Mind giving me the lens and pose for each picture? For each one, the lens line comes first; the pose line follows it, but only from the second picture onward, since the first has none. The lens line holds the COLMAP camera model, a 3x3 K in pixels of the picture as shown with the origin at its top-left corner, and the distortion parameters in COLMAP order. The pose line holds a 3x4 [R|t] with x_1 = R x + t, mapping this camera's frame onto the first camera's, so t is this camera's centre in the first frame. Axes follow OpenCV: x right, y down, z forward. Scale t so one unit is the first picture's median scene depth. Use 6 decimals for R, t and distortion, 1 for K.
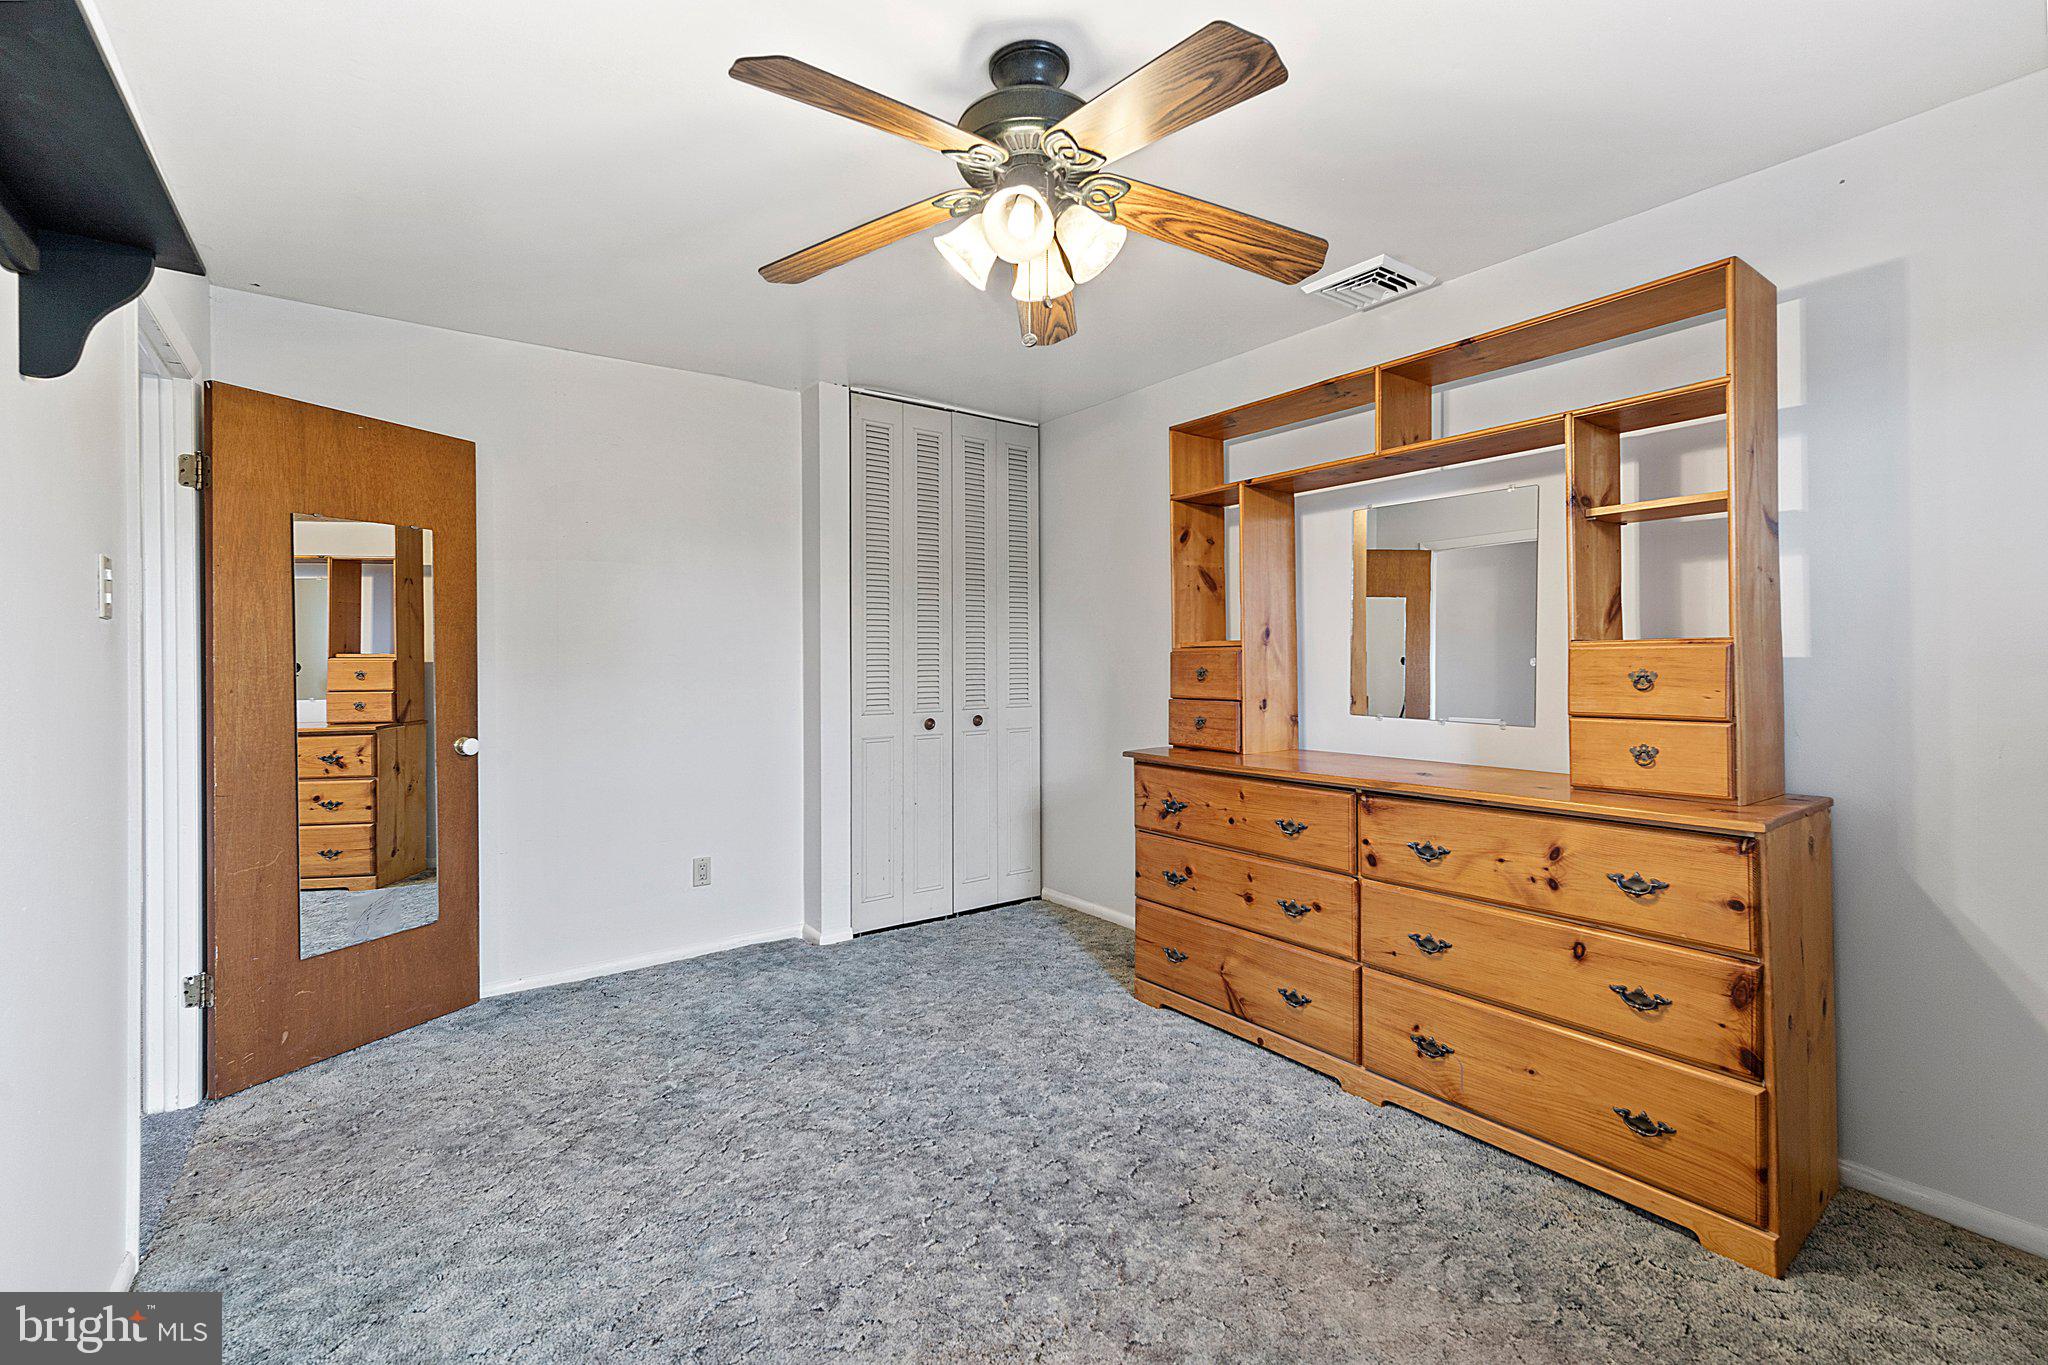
lens RADIAL K [[895.4, 0, 1020.1], [0, 895.4, 663.5], [0, 0, 1]] dist [0.009211, -0.000488]
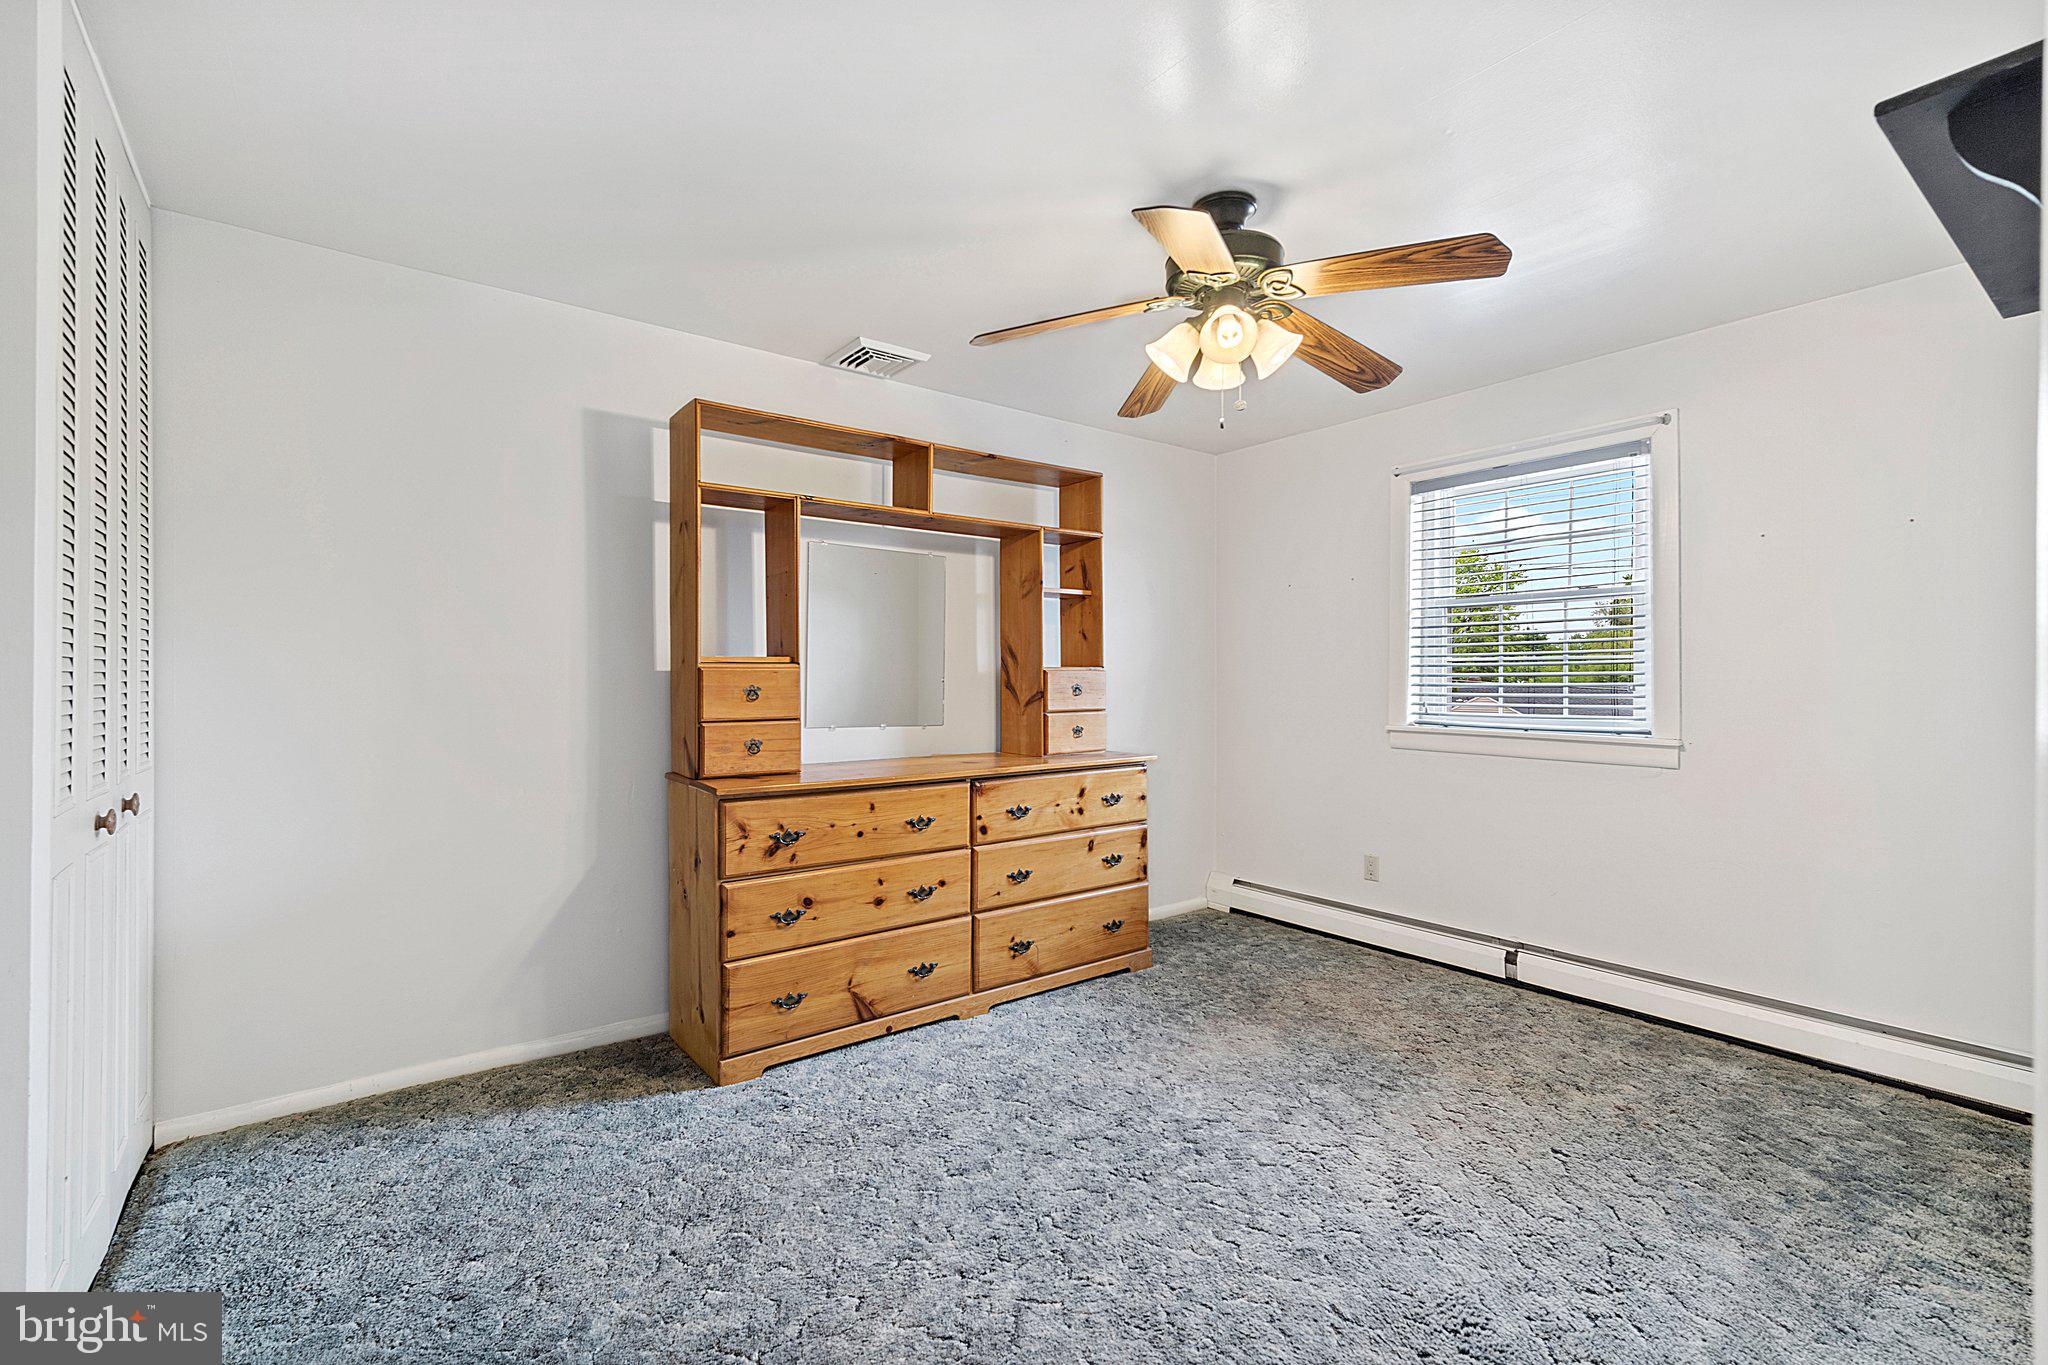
lens RADIAL K [[895.4, 0, 1019.3], [0, 895.4, 685.3], [0, 0, 1]] dist [0.009211, -0.000488]
pose [[-0.022157, -0.002259, 0.999752, -0.916302], [0.003096, 0.999992, 0.002328, 0.003836], [-0.999750, 0.003146, -0.022150, 0.969172]]
